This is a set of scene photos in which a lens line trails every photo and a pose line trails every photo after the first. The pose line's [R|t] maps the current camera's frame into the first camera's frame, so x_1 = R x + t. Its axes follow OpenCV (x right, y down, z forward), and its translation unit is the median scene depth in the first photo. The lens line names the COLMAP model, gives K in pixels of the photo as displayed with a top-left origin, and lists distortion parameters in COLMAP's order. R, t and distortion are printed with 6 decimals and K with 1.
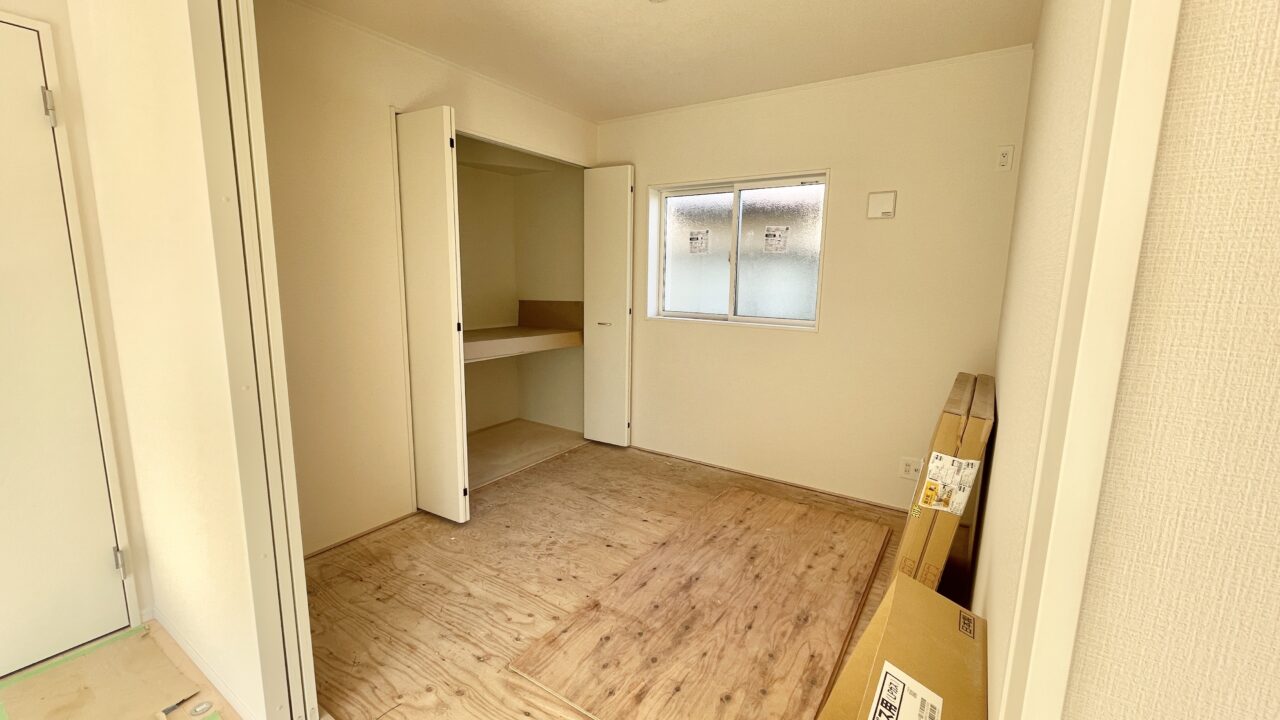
lens RADIAL K [[516.2, 0, 639.3], [0, 516.2, 356.4], [0, 0, 1]] dist [-0.002856, -0.000105]
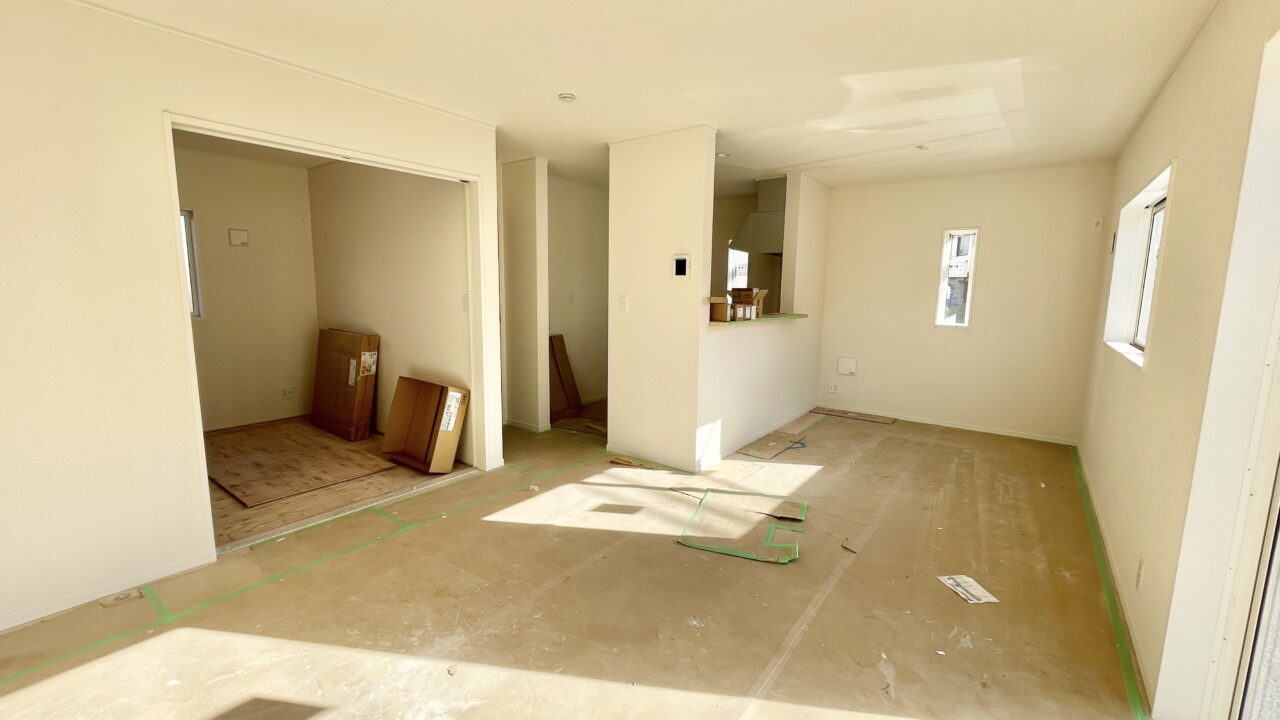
lens RADIAL K [[516.2, 0, 636.9], [0, 516.2, 359.0], [0, 0, 1]] dist [-0.002856, -0.000105]
pose [[0.060802, -0.157894, 0.985582, -1.375338], [0.144274, 0.978431, 0.147848, 0.028537], [-0.987668, 0.133204, 0.082270, -0.398545]]
